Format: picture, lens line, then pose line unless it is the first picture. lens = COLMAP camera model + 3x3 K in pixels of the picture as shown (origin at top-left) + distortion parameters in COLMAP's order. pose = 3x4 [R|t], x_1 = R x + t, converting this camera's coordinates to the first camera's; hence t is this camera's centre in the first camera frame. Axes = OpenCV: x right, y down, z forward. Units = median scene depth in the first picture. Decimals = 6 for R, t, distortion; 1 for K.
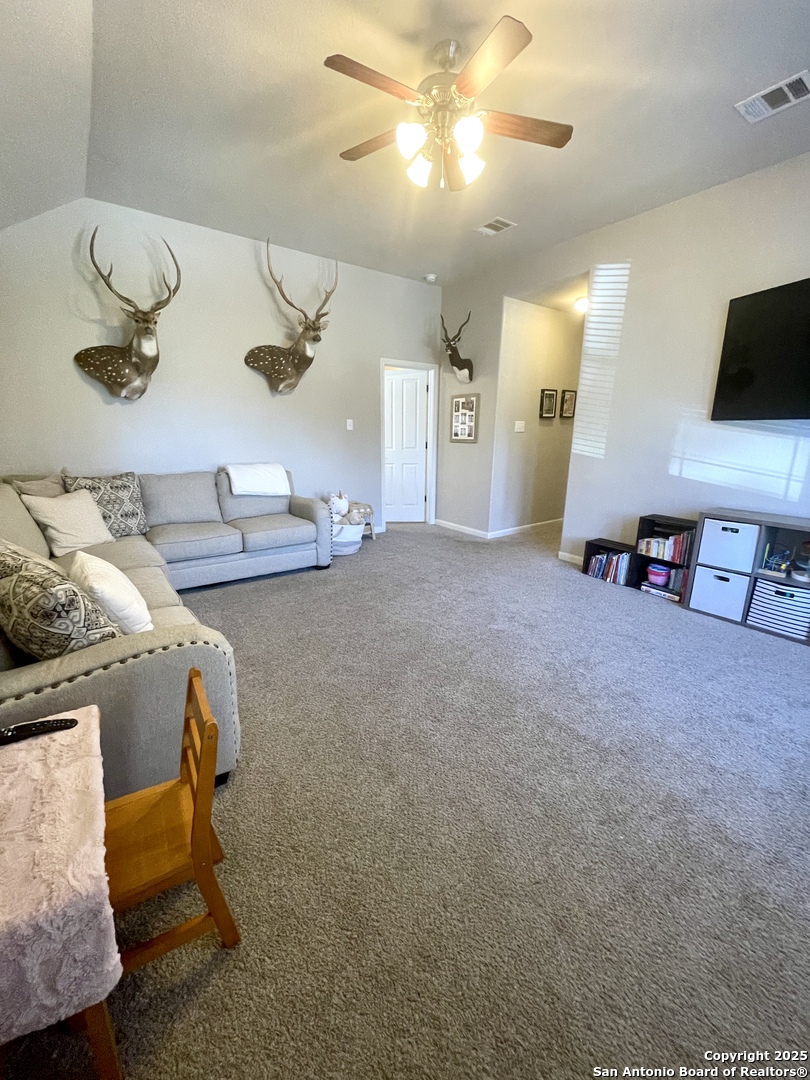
lens RADIAL K [[436.6, 0, 409.5], [0, 436.6, 540.9], [0, 0, 1]] dist [-0.001446, 0.000283]
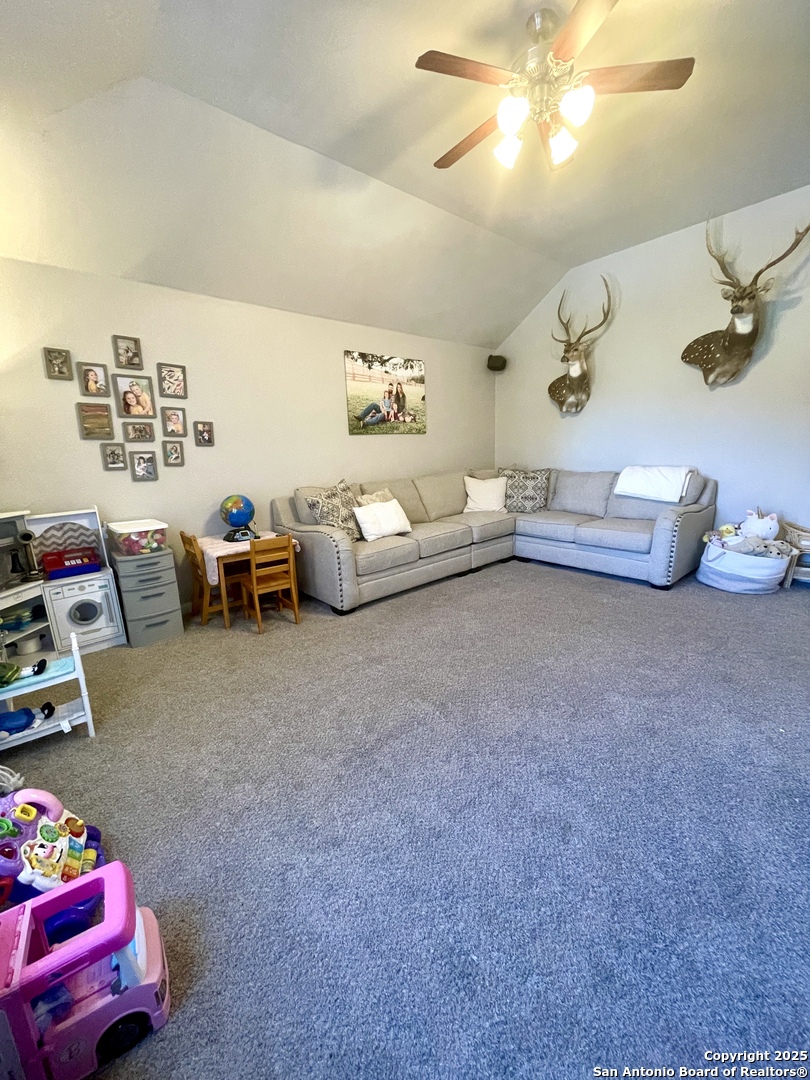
lens RADIAL K [[436.6, 0, 405.1], [0, 436.6, 539.1], [0, 0, 1]] dist [-0.001446, 0.000283]
pose [[0.085838, 0.189460, -0.978129, 0.653536], [-0.206489, 0.963819, 0.168567, -0.080170], [0.974677, 0.187503, 0.121853, 0.436691]]
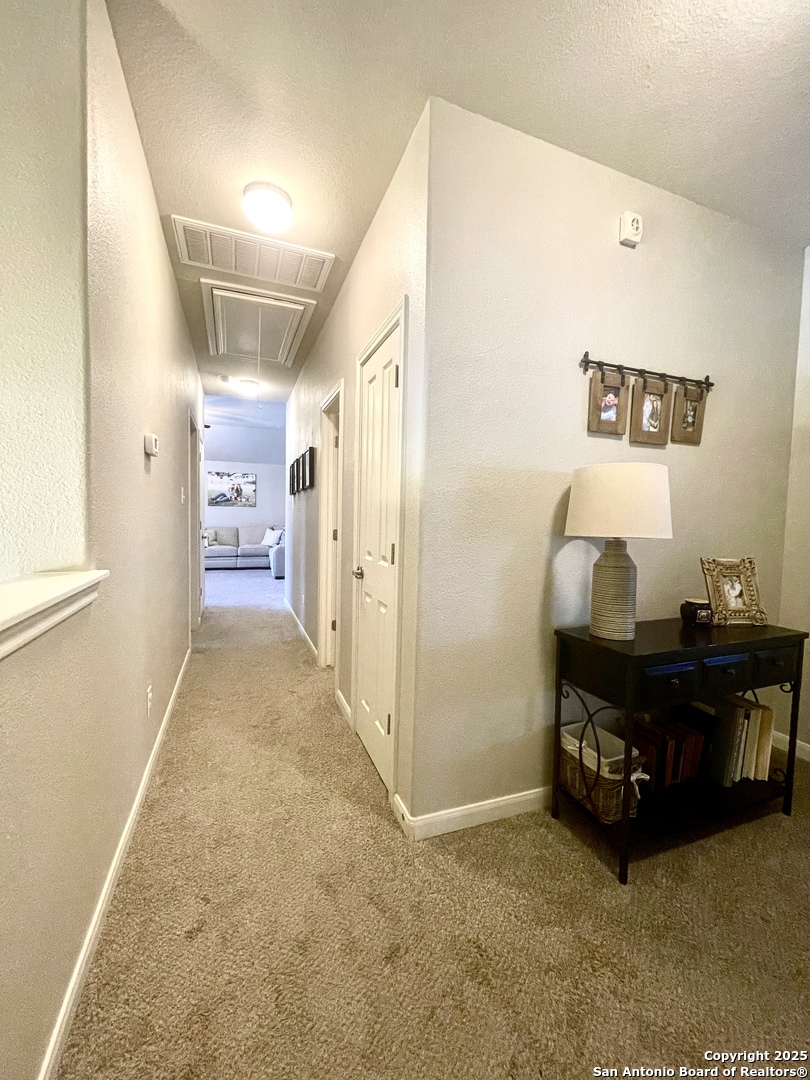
lens RADIAL K [[436.6, 0, 405.9], [0, 436.6, 539.1], [0, 0, 1]] dist [-0.001446, 0.000283]
pose [[-0.264422, 0.031041, -0.963907, 1.724522], [-0.260523, 0.960024, 0.102383, -0.513329], [0.928552, 0.278193, -0.245765, 2.216680]]
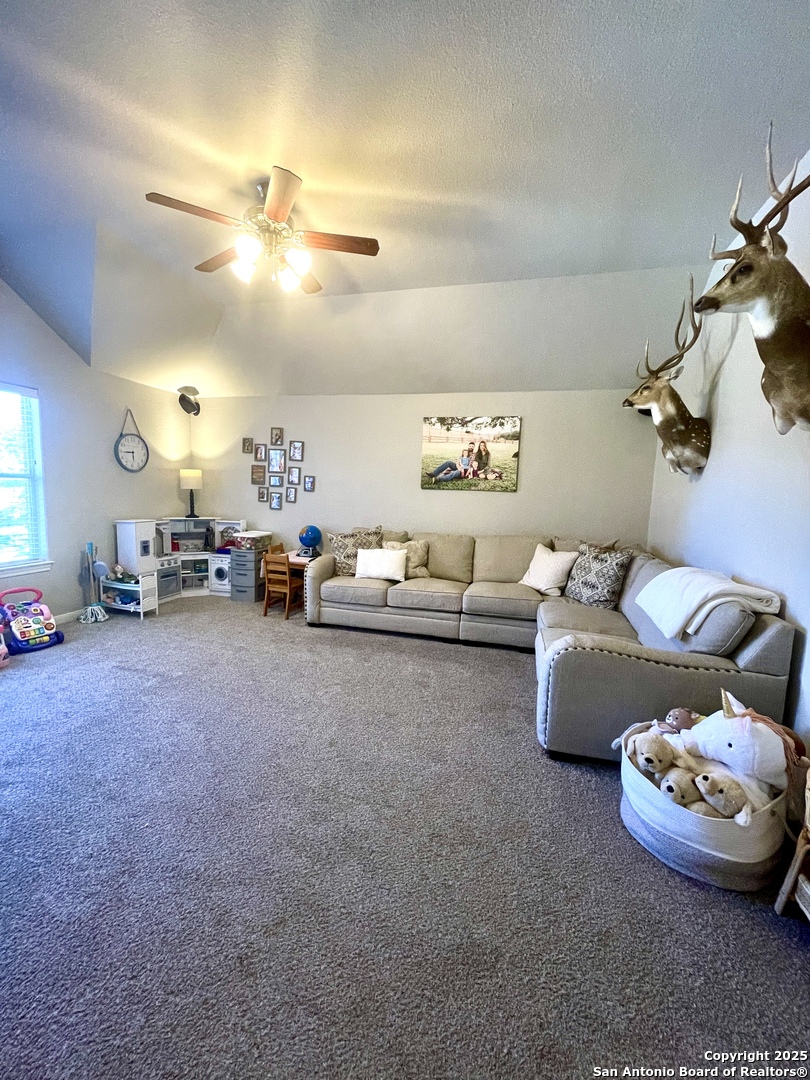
lens RADIAL K [[436.6, 0, 406.2], [0, 436.6, 539.4], [0, 0, 1]] dist [-0.001446, 0.000283]
pose [[-0.779376, 0.036177, -0.625511, 0.319747], [-0.193918, 0.935386, 0.295718, -0.355839], [0.595792, 0.351773, -0.722002, 1.344793]]
